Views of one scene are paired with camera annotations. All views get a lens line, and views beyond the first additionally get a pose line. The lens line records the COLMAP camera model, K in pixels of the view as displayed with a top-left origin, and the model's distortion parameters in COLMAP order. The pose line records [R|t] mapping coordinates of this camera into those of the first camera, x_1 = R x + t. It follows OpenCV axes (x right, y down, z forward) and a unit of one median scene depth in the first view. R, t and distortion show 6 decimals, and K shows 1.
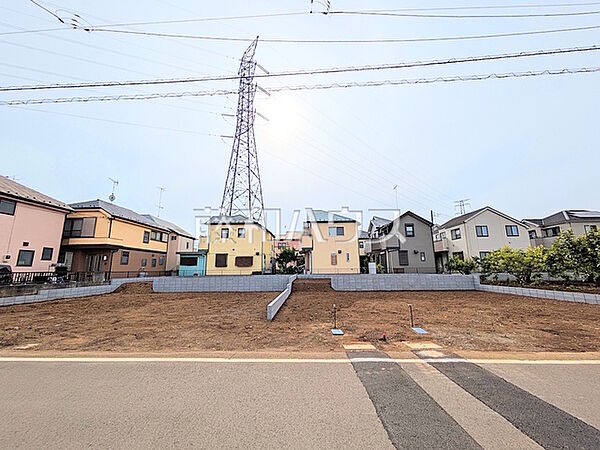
lens RADIAL K [[237.2, 0, 299.2], [0, 237.2, 226.9], [0, 0, 1]] dist [-0.002880, 0.000674]
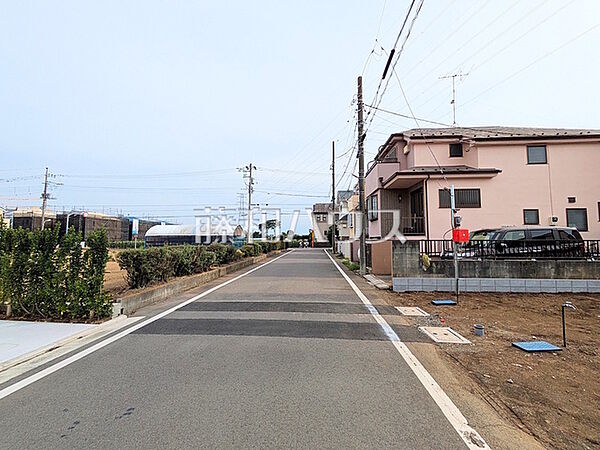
lens RADIAL K [[237.2, 0, 299.5], [0, 237.2, 224.6], [0, 0, 1]] dist [-0.002880, 0.000674]
pose [[-0.046139, -0.056661, -0.997327, -0.240862], [0.181126, 0.981367, -0.064134, 0.024279], [0.982377, -0.183601, -0.035016, 0.125877]]
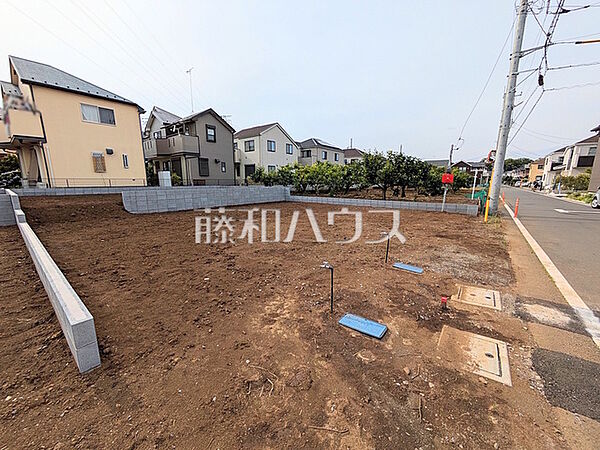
lens RADIAL K [[237.2, 0, 301.6], [0, 237.2, 228.3], [0, 0, 1]] dist [-0.002880, 0.000674]
pose [[0.597932, -0.145787, 0.788177, -0.047205], [-0.150298, 0.945487, 0.288904, 0.040042], [-0.787330, -0.291206, 0.543425, 0.205836]]
